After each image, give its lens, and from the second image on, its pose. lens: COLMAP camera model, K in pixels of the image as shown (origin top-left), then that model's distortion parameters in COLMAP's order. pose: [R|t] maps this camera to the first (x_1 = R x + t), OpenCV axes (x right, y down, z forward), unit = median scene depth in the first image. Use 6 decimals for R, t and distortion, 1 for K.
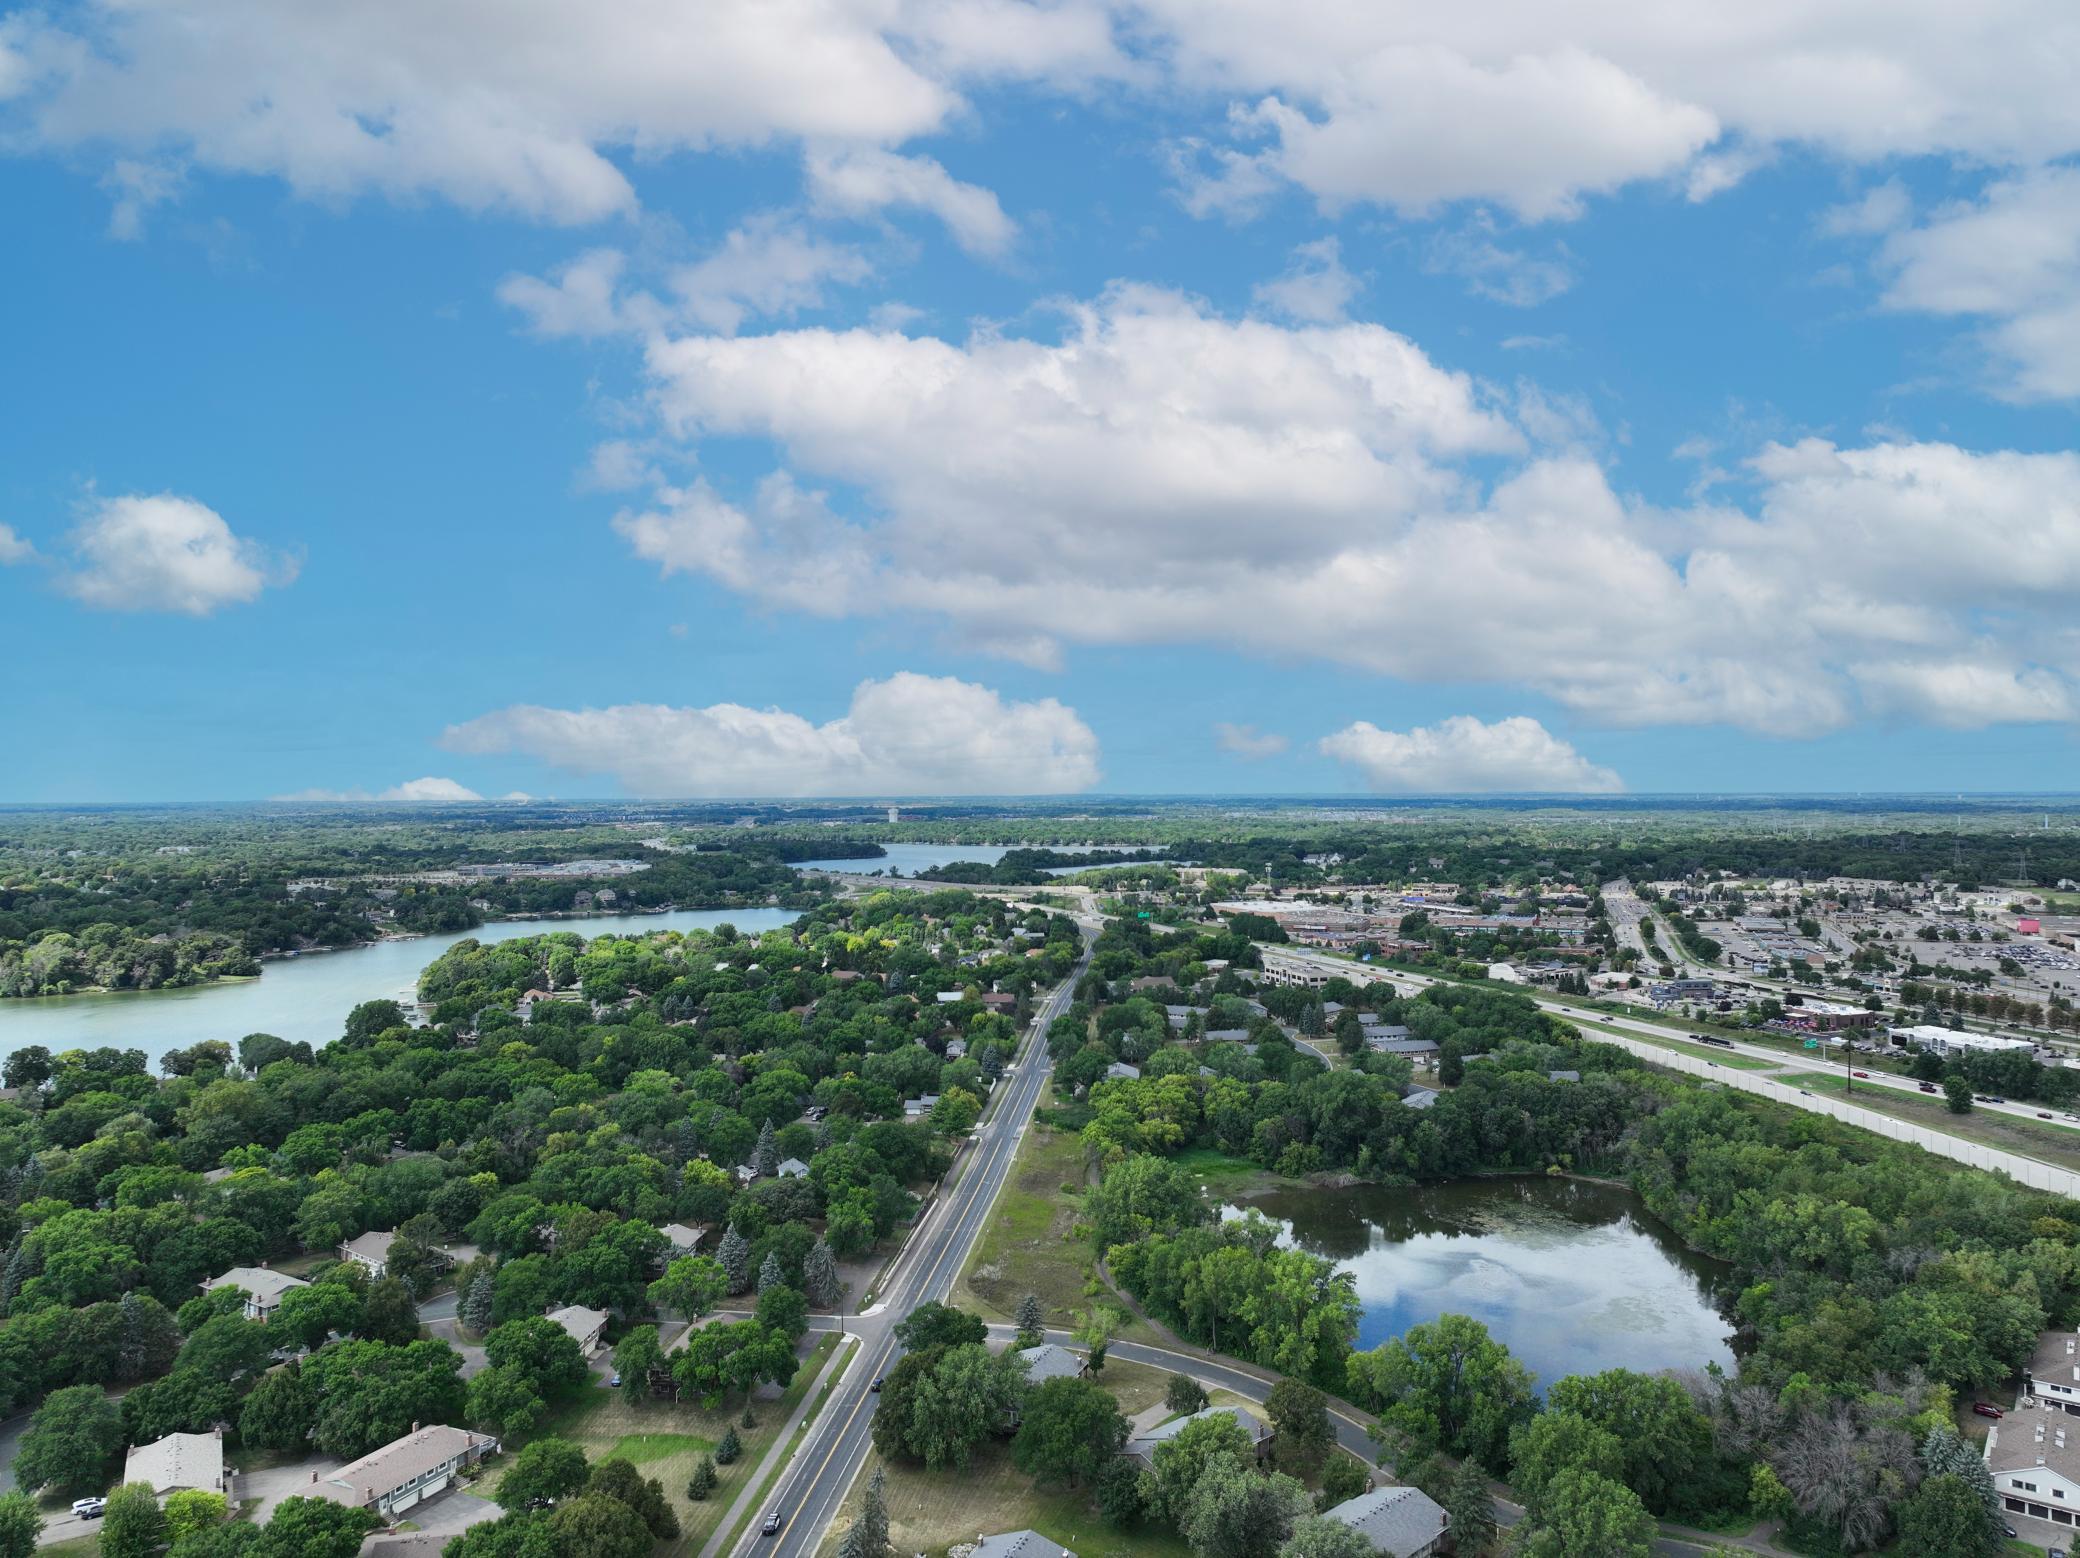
lens RADIAL K [[1463.9, 0, 1045.1], [0, 1463.9, 787.5], [0, 0, 1]] dist [0.000531, 0.014586]
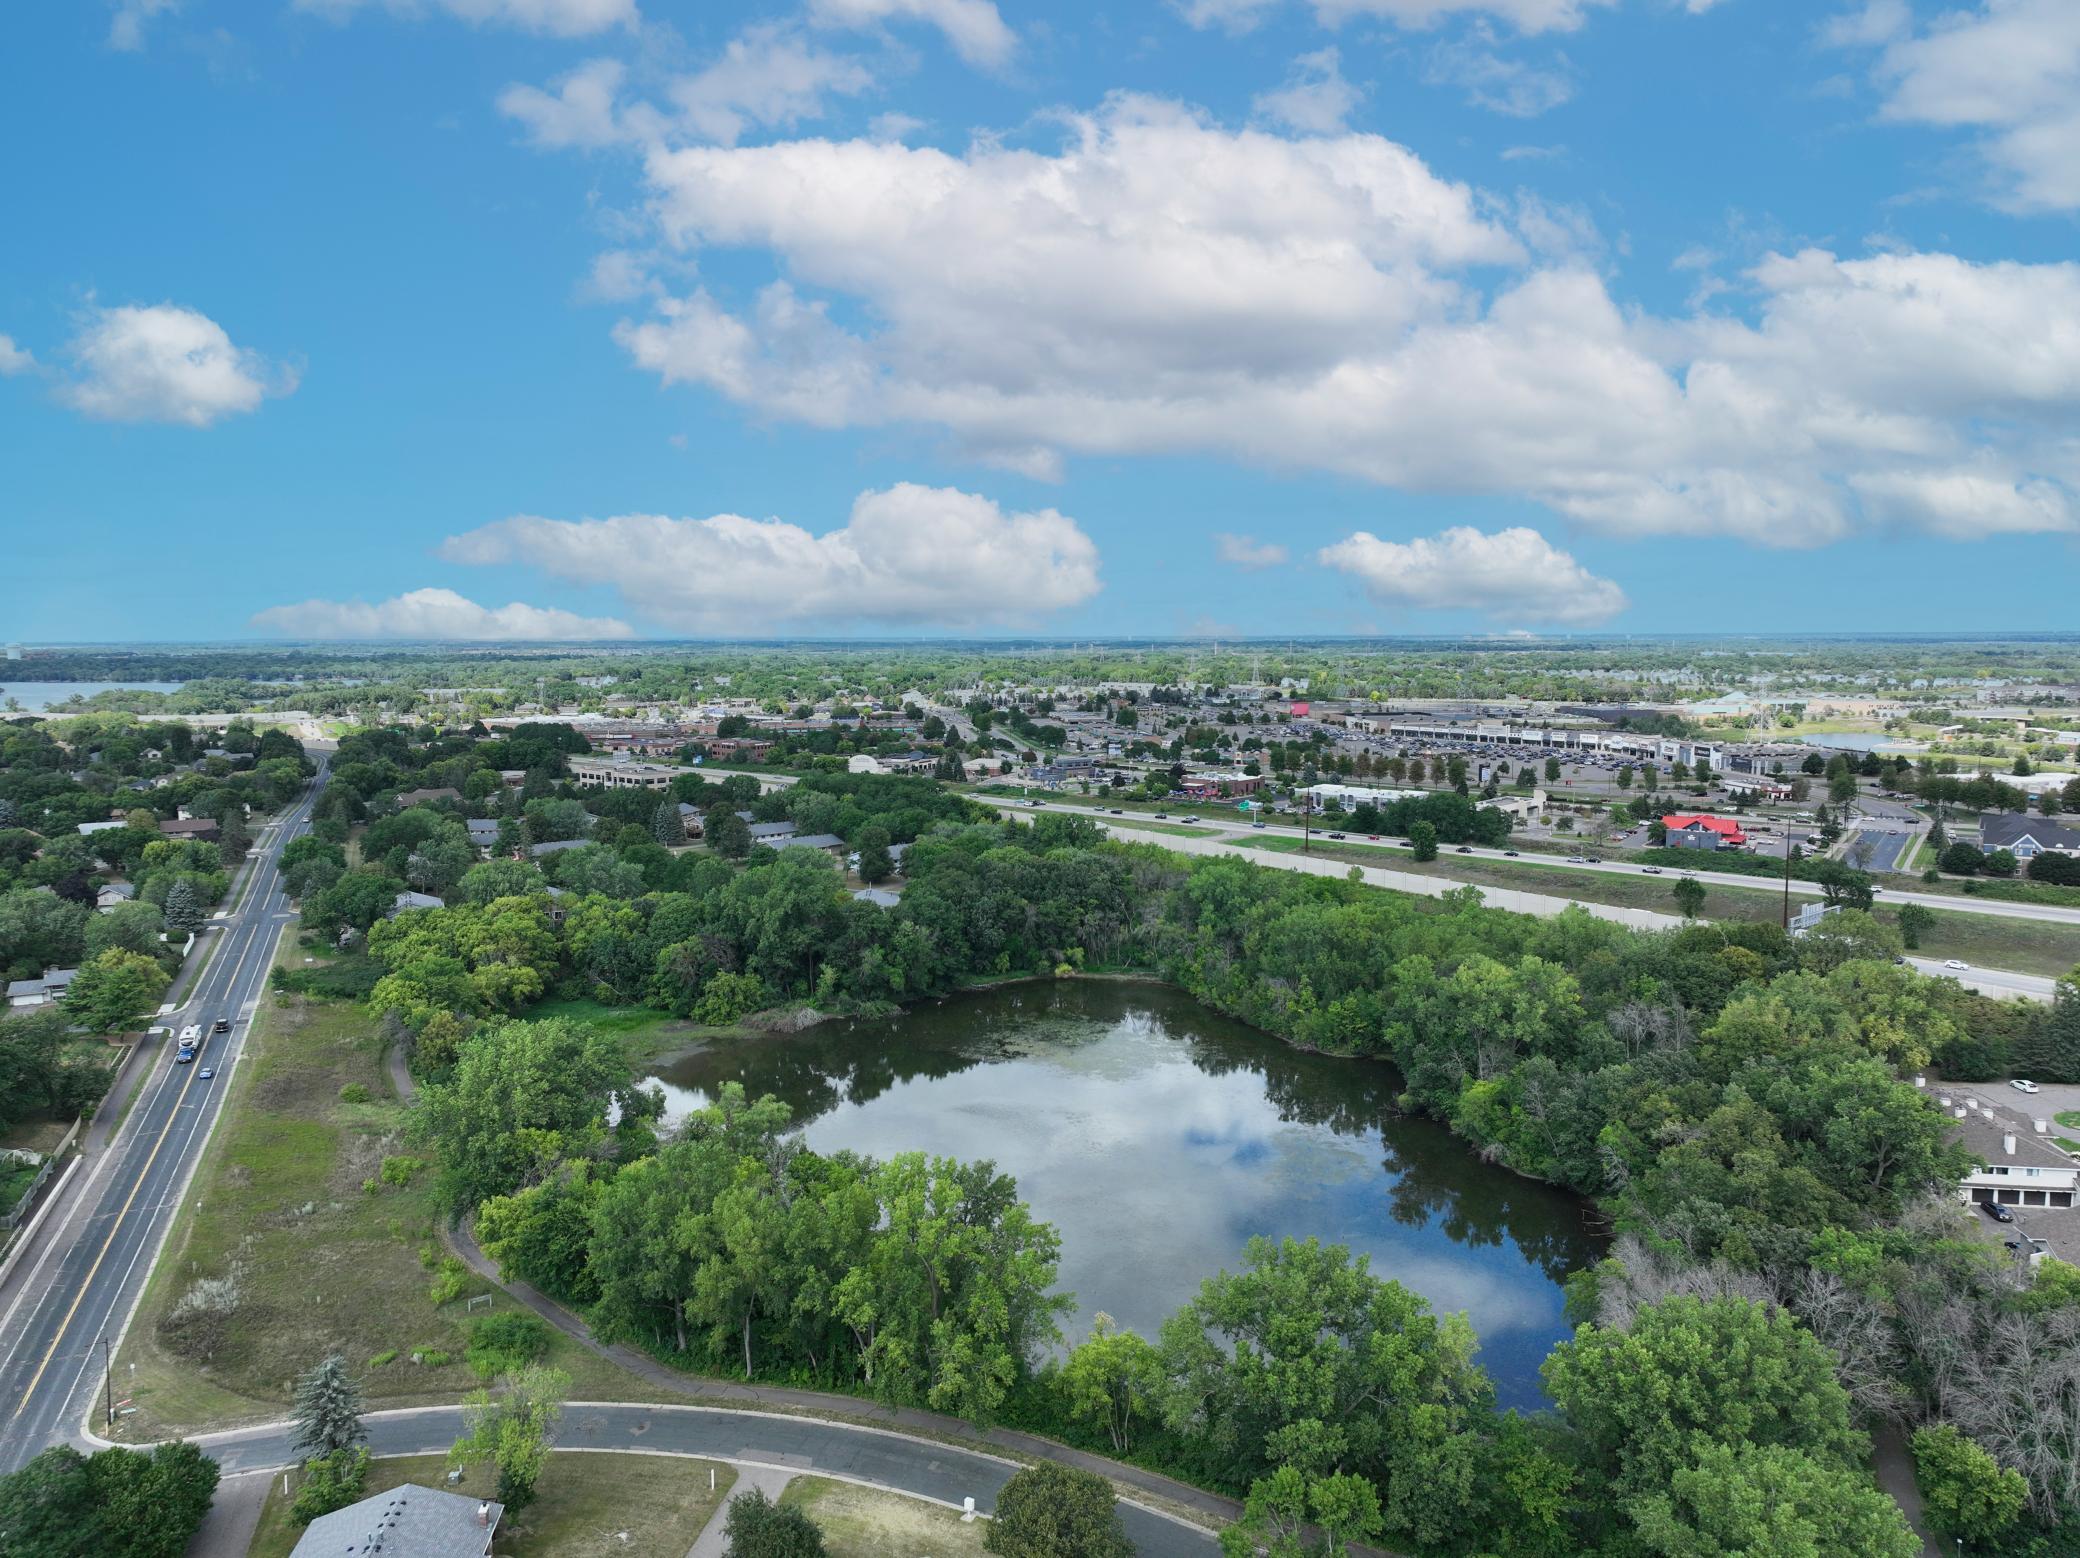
lens RADIAL K [[1463.9, 0, 1046.6], [0, 1463.9, 777.3], [0, 0, 1]] dist [0.000531, 0.014586]
pose [[0.875111, -0.047424, 0.481592, -0.016868], [-0.000275, 0.995138, 0.098495, 0.088896], [-0.483922, -0.086326, 0.870843, 0.359658]]
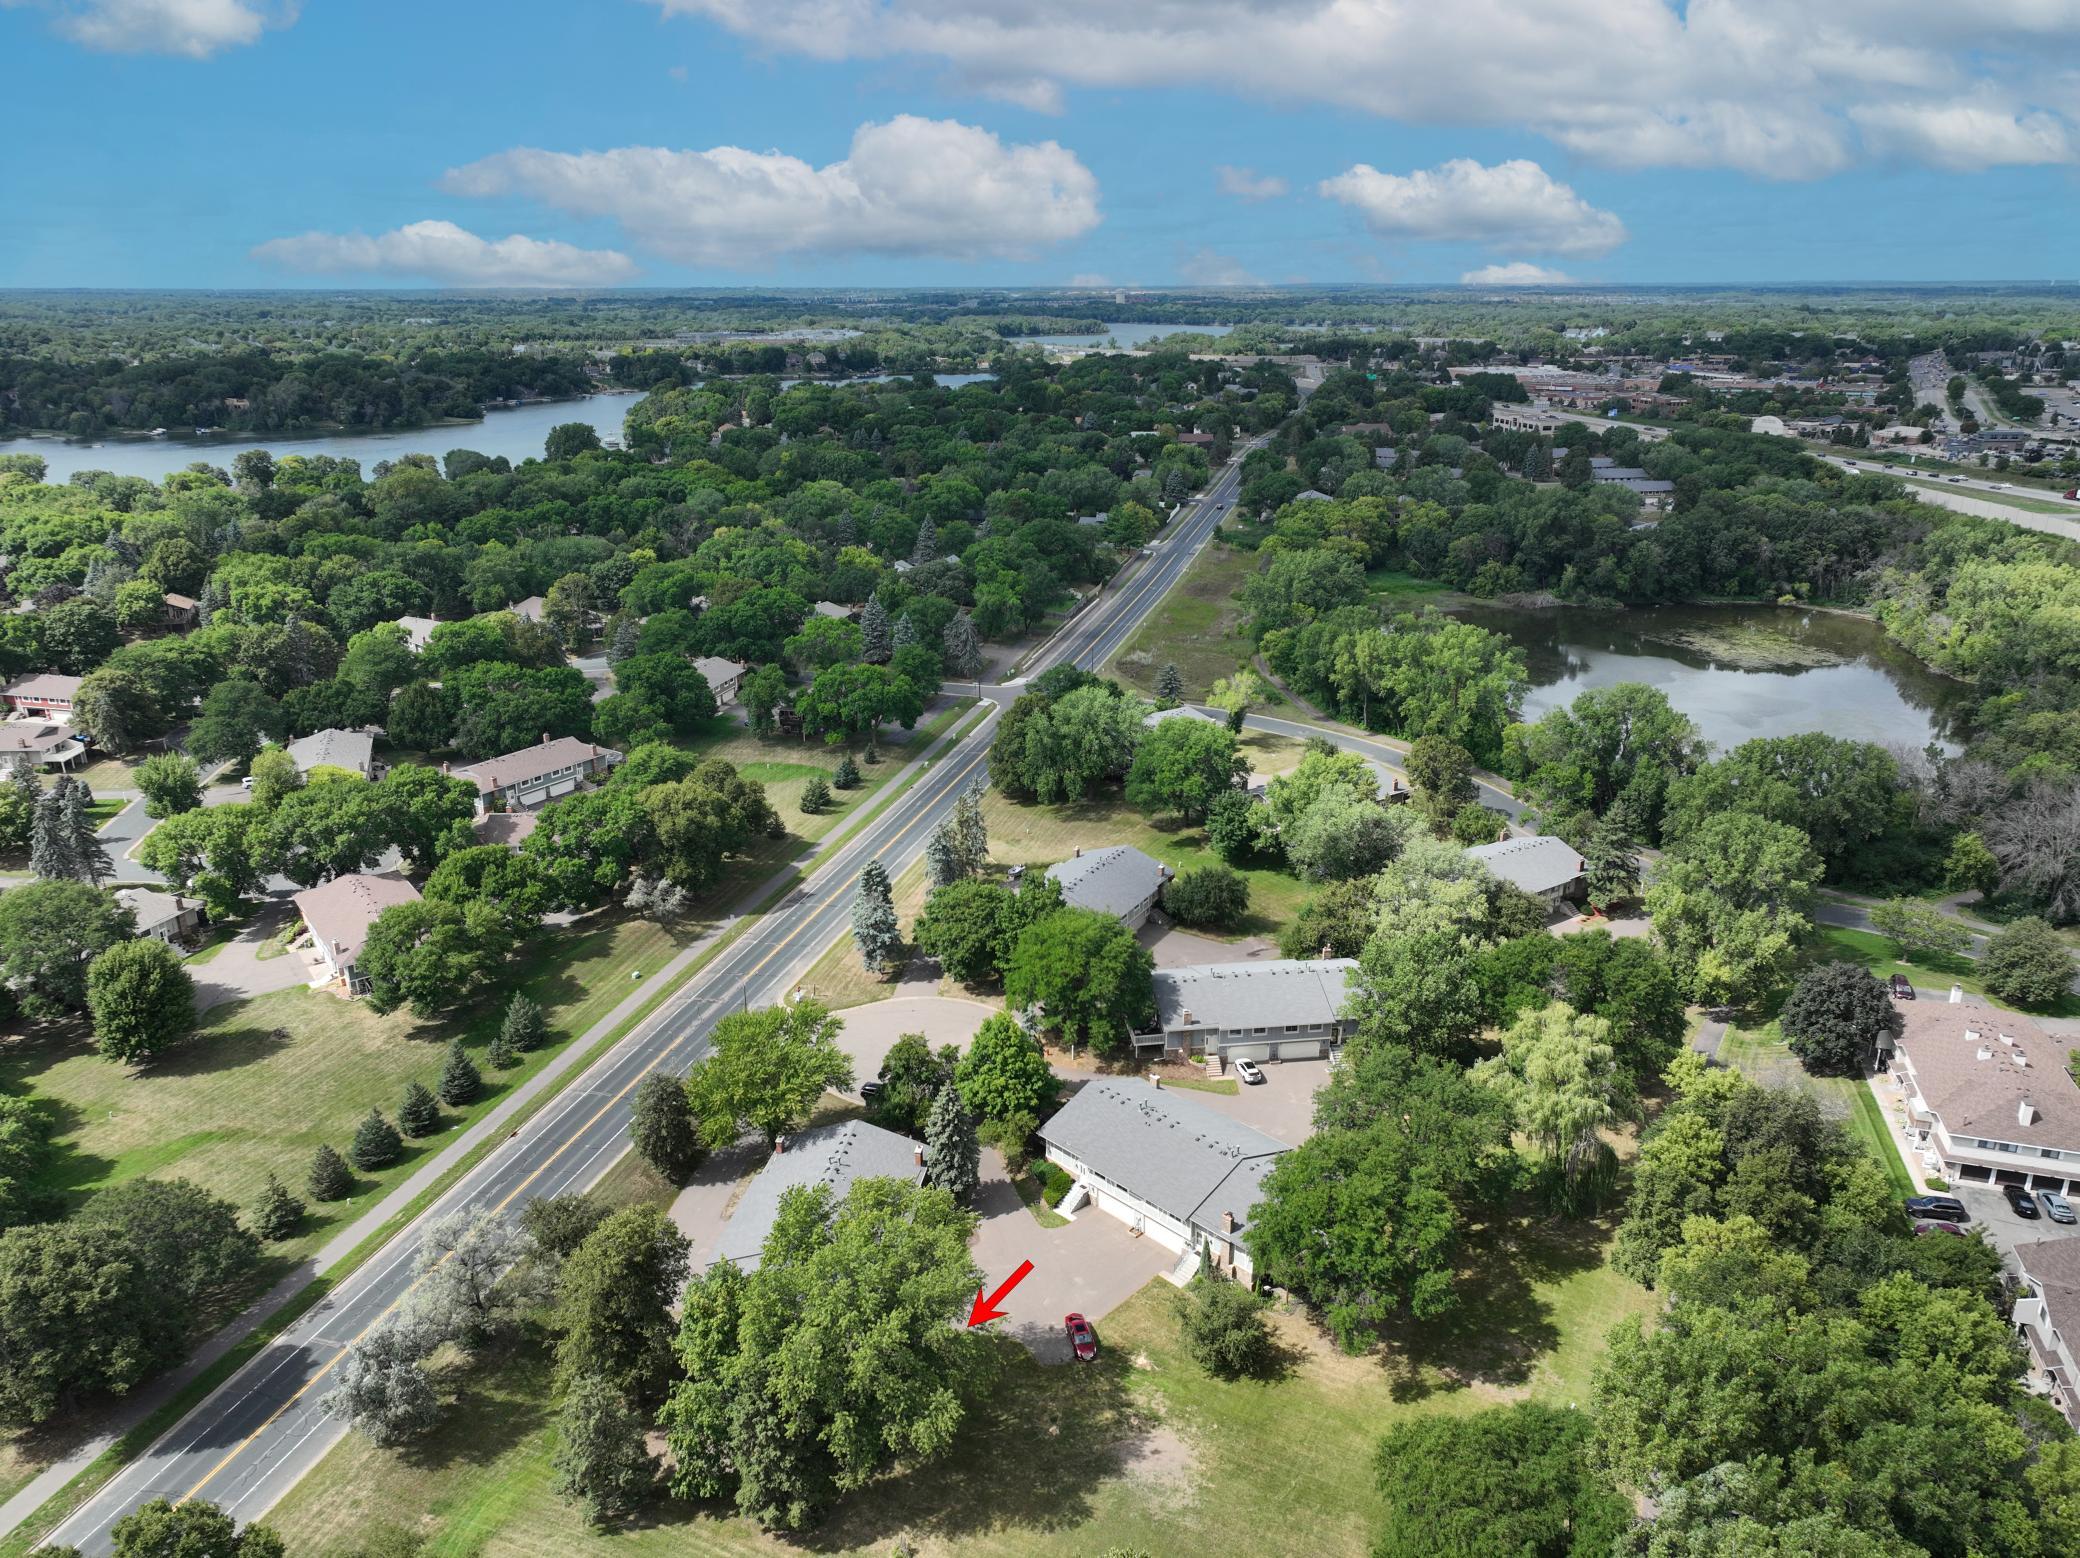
lens RADIAL K [[1463.9, 0, 1043.9], [0, 1463.9, 778.2], [0, 0, 1]] dist [0.000531, 0.014586]
pose [[0.987695, 0.050902, -0.147874, 0.035398], [-0.000225, 0.946009, 0.324139, 0.073260], [0.156390, -0.320117, 0.934381, 0.052337]]
